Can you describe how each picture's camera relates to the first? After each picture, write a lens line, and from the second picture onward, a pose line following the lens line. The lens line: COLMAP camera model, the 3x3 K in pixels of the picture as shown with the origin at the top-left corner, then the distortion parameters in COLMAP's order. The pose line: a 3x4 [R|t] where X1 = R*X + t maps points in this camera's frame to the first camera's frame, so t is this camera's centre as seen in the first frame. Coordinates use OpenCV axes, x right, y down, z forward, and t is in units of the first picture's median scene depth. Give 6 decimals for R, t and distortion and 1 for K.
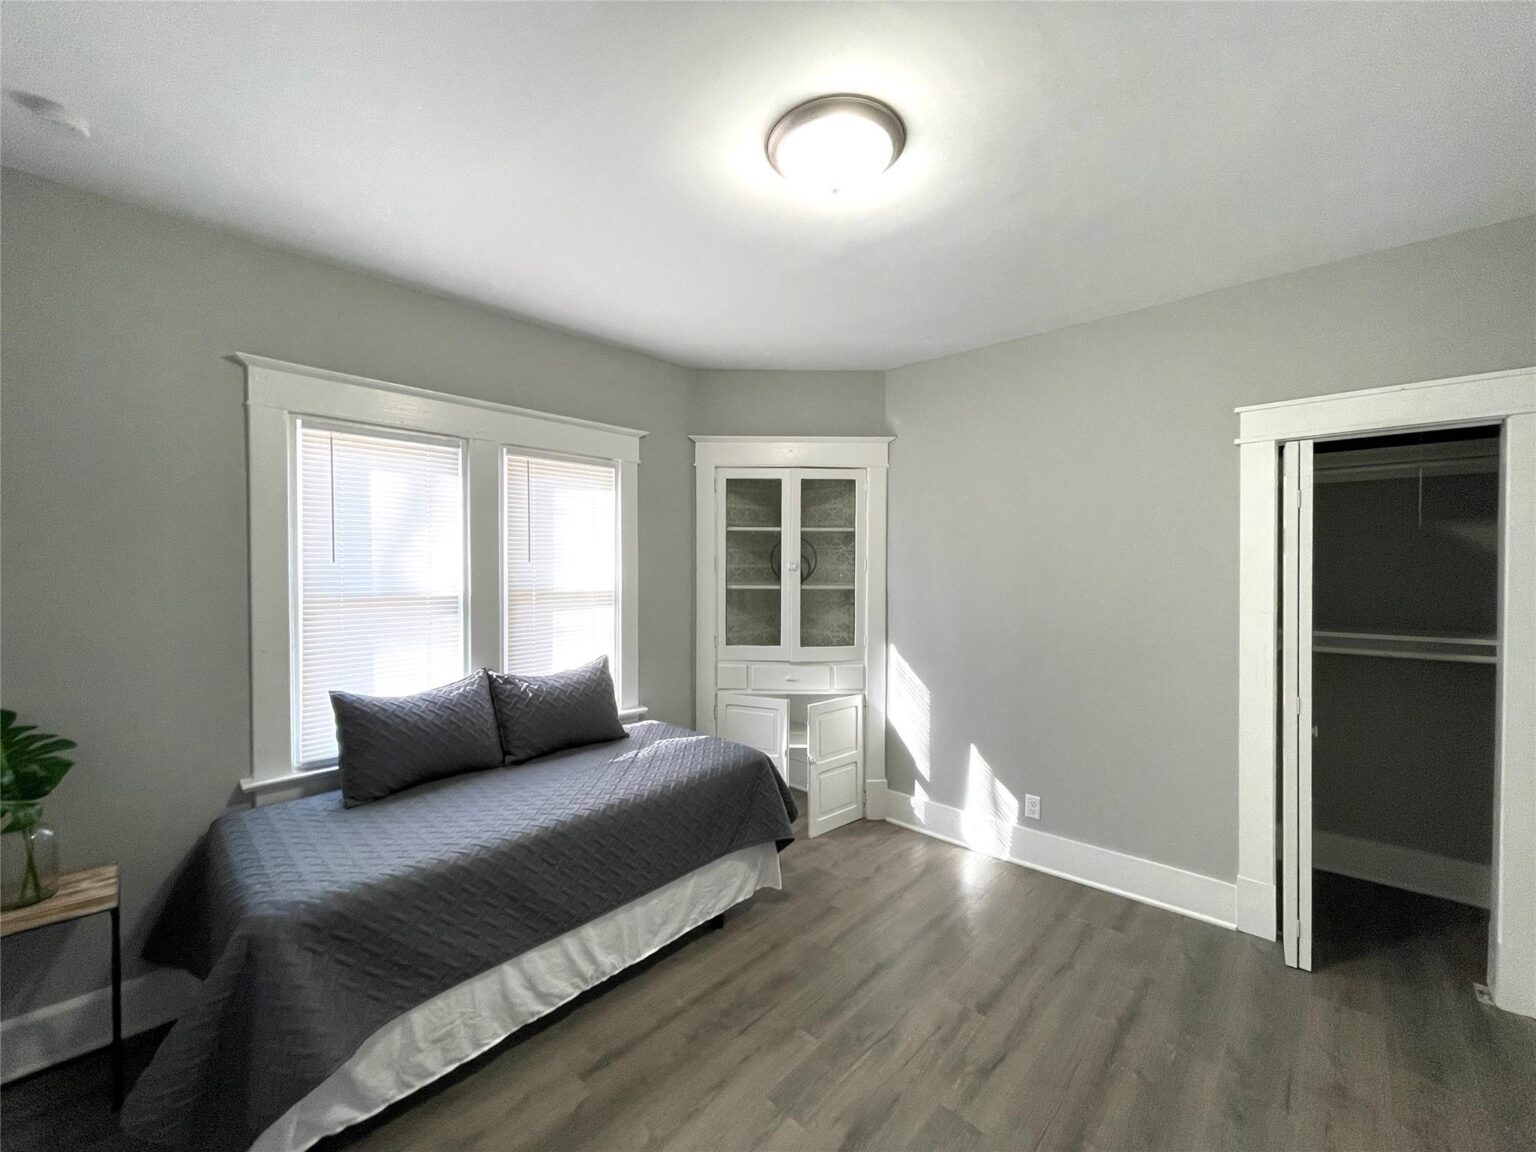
lens RADIAL K [[623.2, 0, 768.6], [0, 623.2, 571.9], [0, 0, 1]] dist [-0.003896, 0.000120]
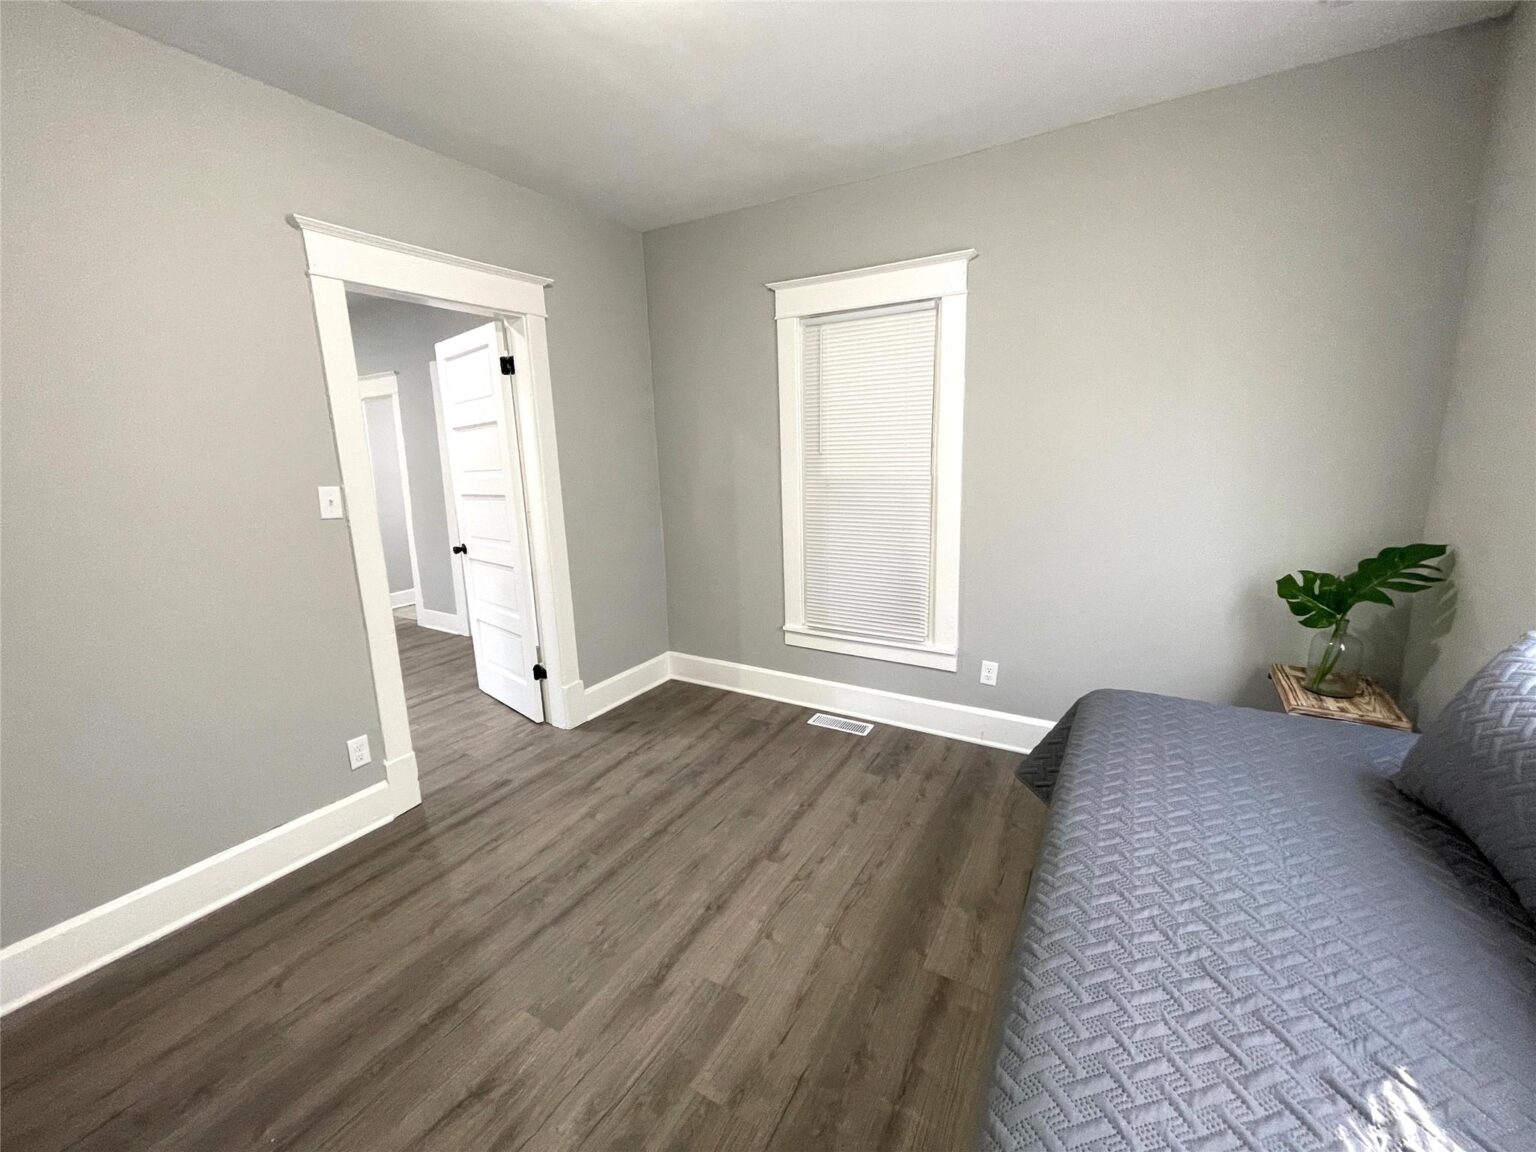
lens RADIAL K [[623.2, 0, 768.6], [0, 623.2, 571.9], [0, 0, 1]] dist [-0.003896, 0.000120]
pose [[-0.974720, 0.069106, -0.212475, 0.112540], [0.024264, 0.978081, 0.206804, 0.012166], [0.222110, 0.196421, -0.955032, 1.642127]]
